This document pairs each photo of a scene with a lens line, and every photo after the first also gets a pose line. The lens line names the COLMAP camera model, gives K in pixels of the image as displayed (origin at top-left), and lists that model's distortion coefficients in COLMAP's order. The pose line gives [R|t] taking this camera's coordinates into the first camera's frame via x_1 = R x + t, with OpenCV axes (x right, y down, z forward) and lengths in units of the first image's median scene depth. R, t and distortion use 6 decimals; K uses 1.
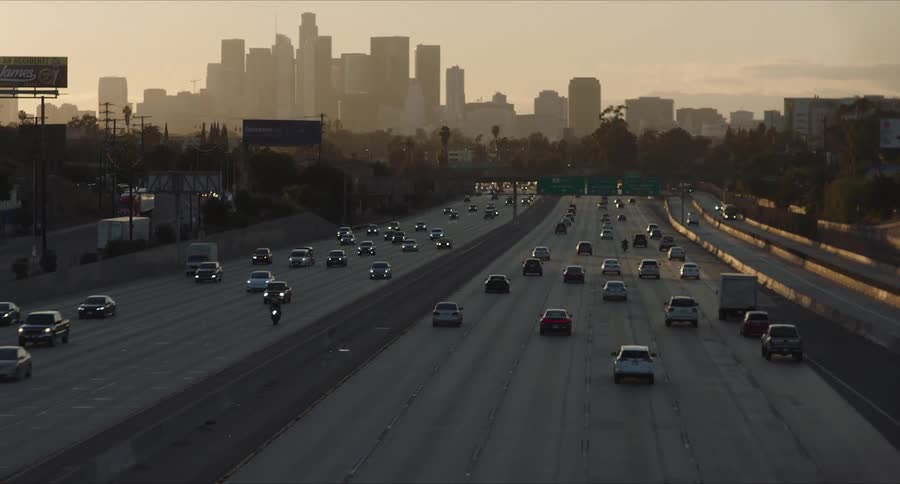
lens RADIAL K [[1733.0, 0, 450.0], [0, 1733.0, 242.0], [0, 0, 1]] dist [-0.008925, 0.067509]
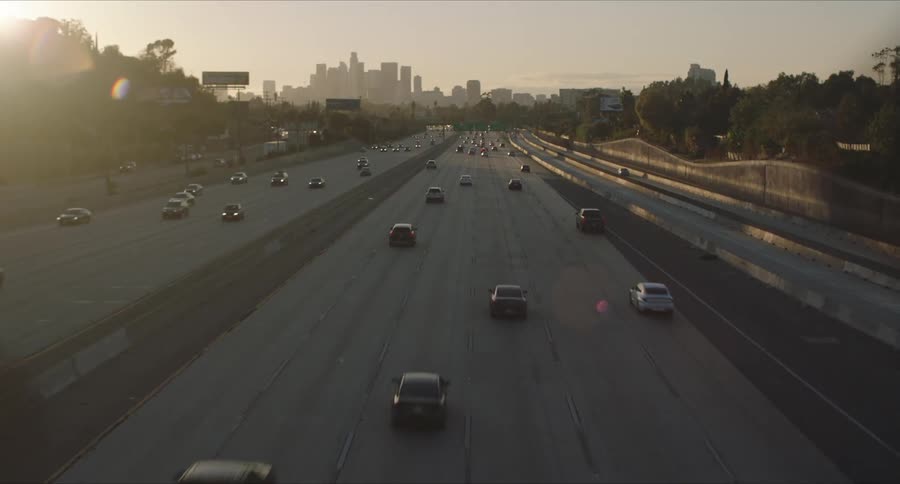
lens RADIAL K [[1733.0, 0, 450.0], [0, 1733.0, 242.0], [0, 0, 1]] dist [-0.008925, 0.067509]
pose [[0.997767, -0.007886, 0.066317, -0.109085], [0.005854, 0.999509, 0.030779, 0.049775], [-0.066527, -0.030322, 0.997324, -1.315051]]
